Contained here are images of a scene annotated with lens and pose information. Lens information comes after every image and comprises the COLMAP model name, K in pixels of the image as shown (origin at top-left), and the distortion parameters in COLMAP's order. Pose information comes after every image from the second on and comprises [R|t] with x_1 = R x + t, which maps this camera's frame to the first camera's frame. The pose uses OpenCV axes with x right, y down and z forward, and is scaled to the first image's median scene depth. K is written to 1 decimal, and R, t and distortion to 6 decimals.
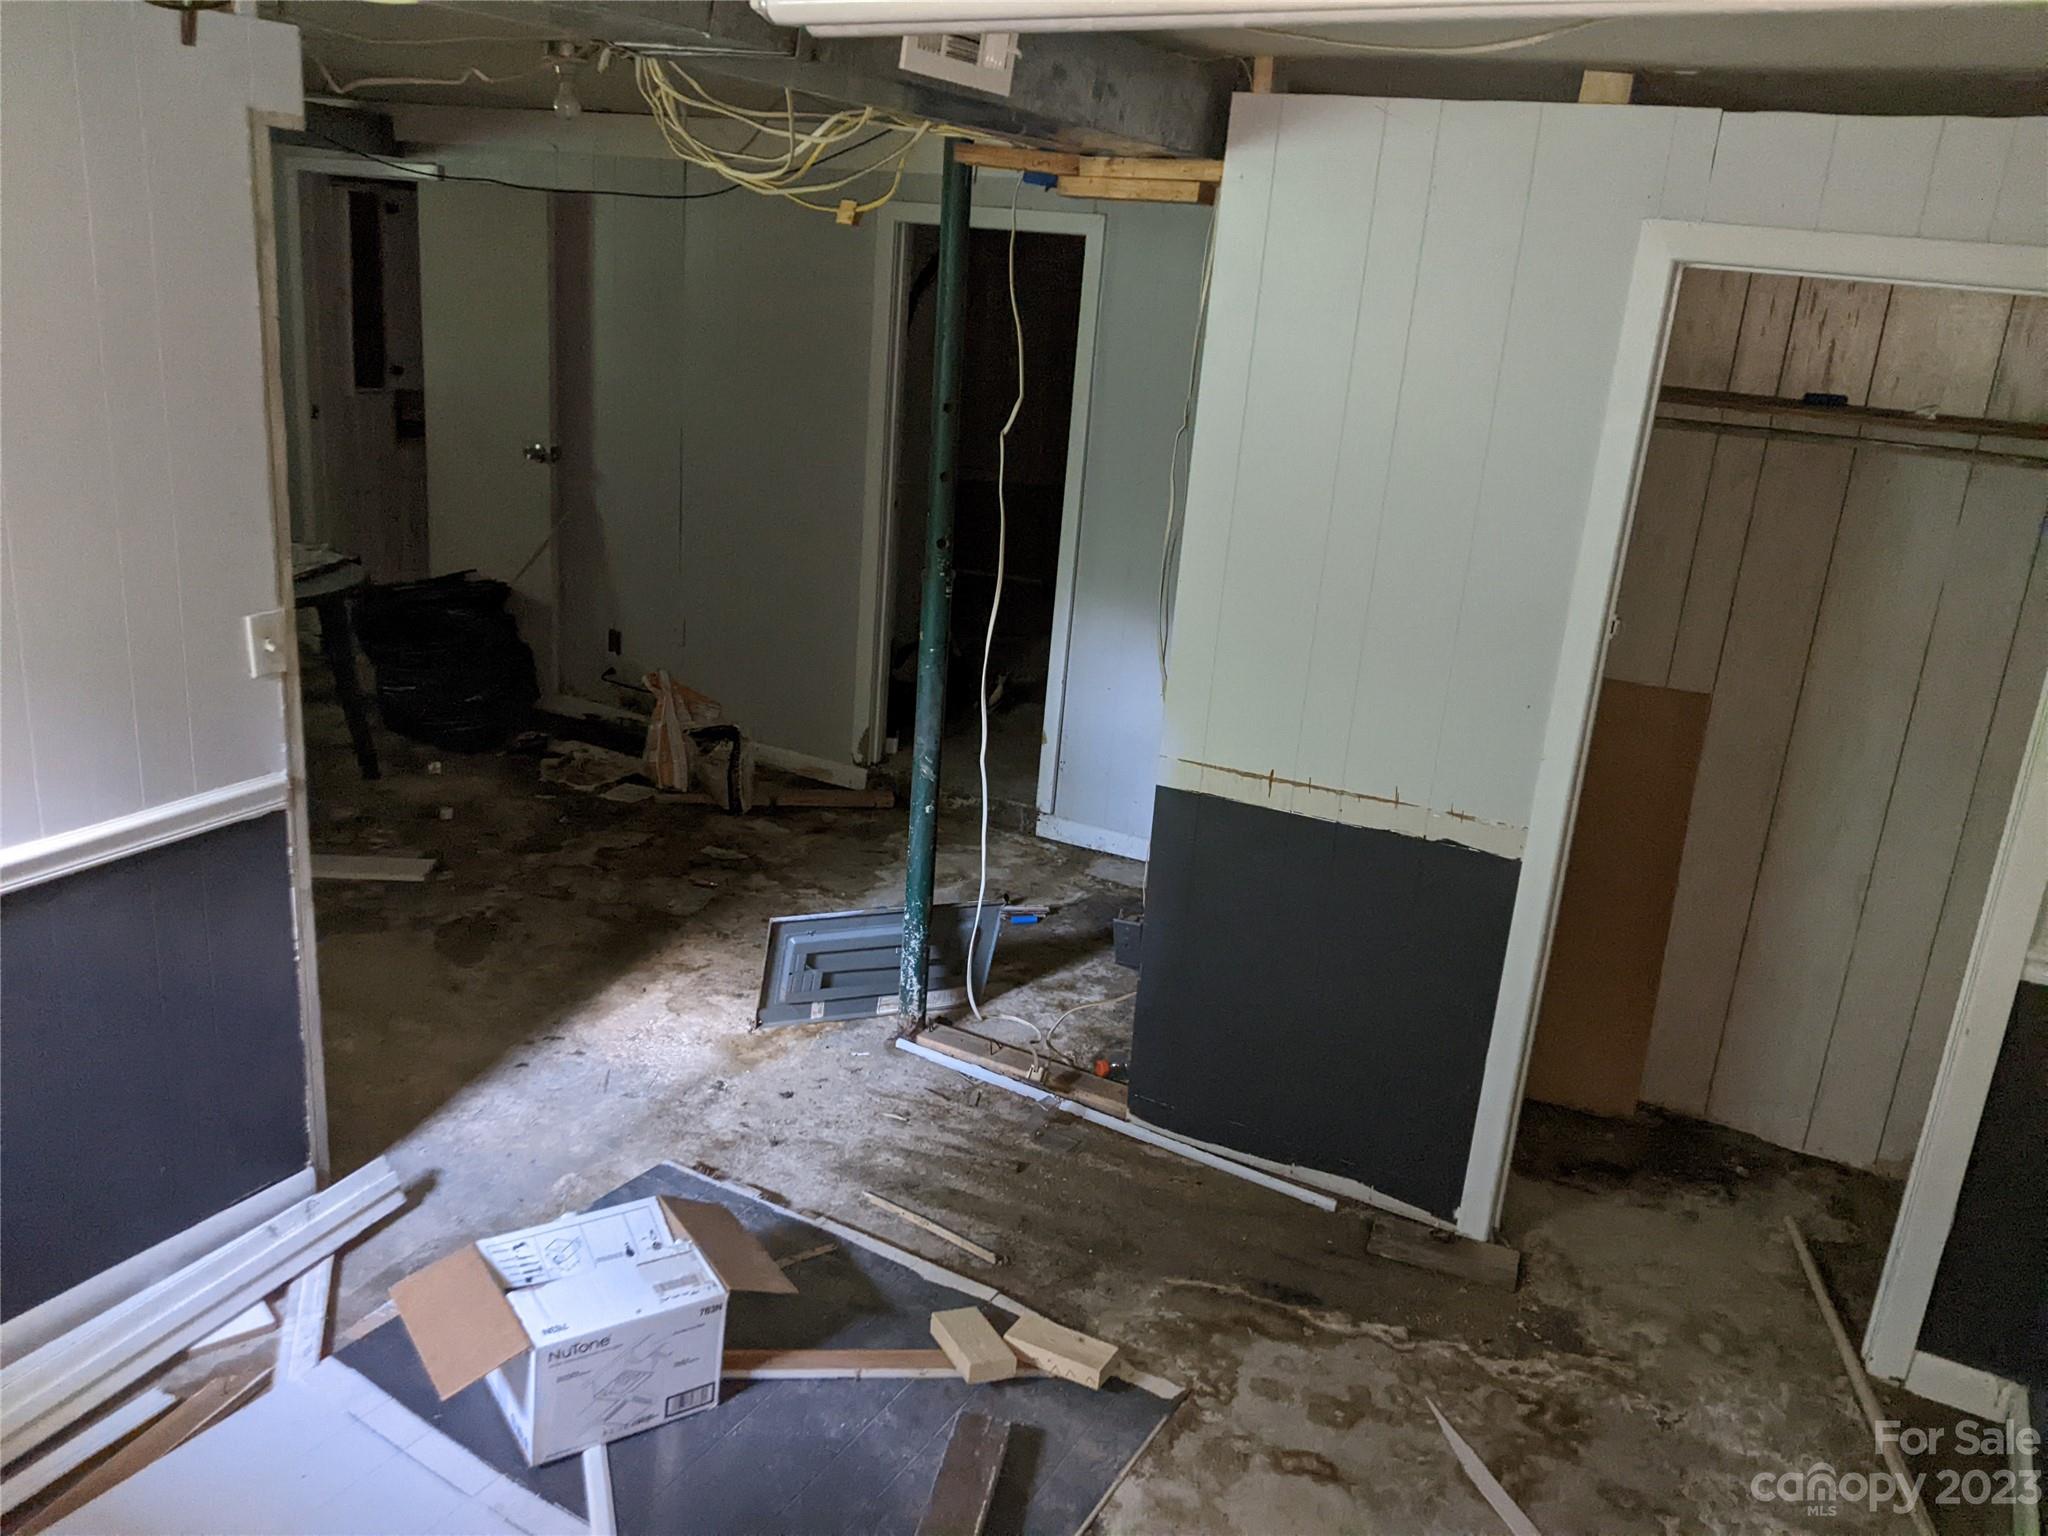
lens RADIAL K [[1621.9, 0, 1024.0], [0, 1621.9, 768.0], [0, 0, 1]] dist [0.063932, -0.096389]
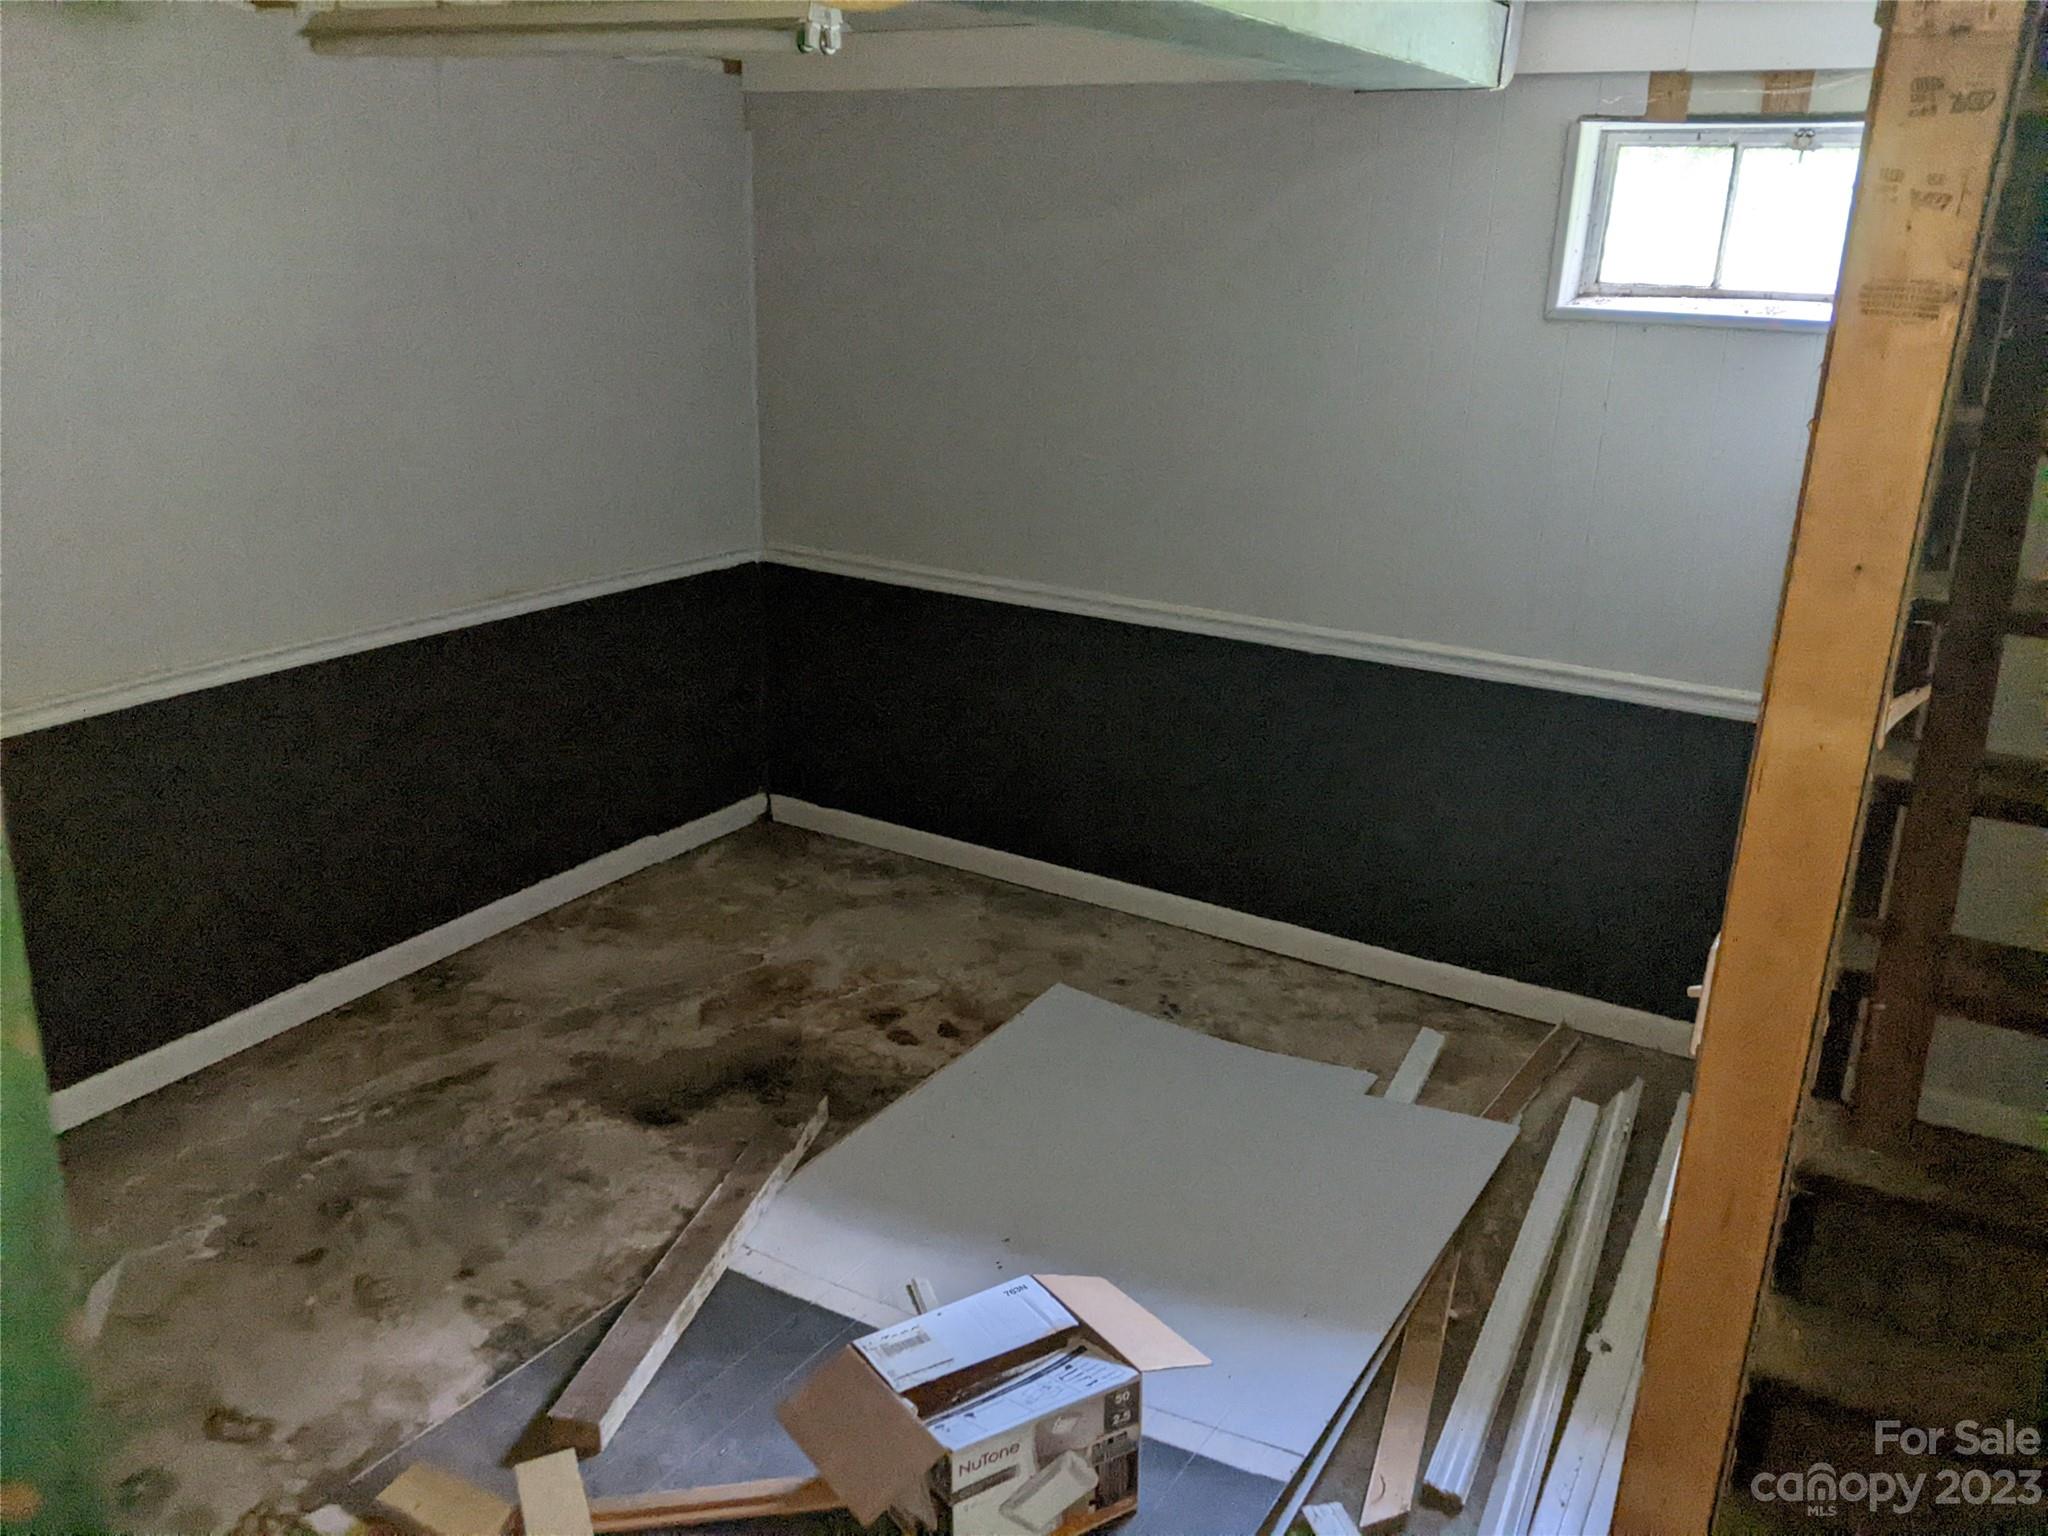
lens RADIAL K [[1621.9, 0, 1024.0], [0, 1621.9, 768.0], [0, 0, 1]] dist [0.063932, -0.096389]
pose [[-0.993931, -0.109984, -0.002329, -0.238876], [-0.090561, 0.806013, 0.584929, -0.480430], [-0.062456, 0.581590, -0.811081, 1.536611]]
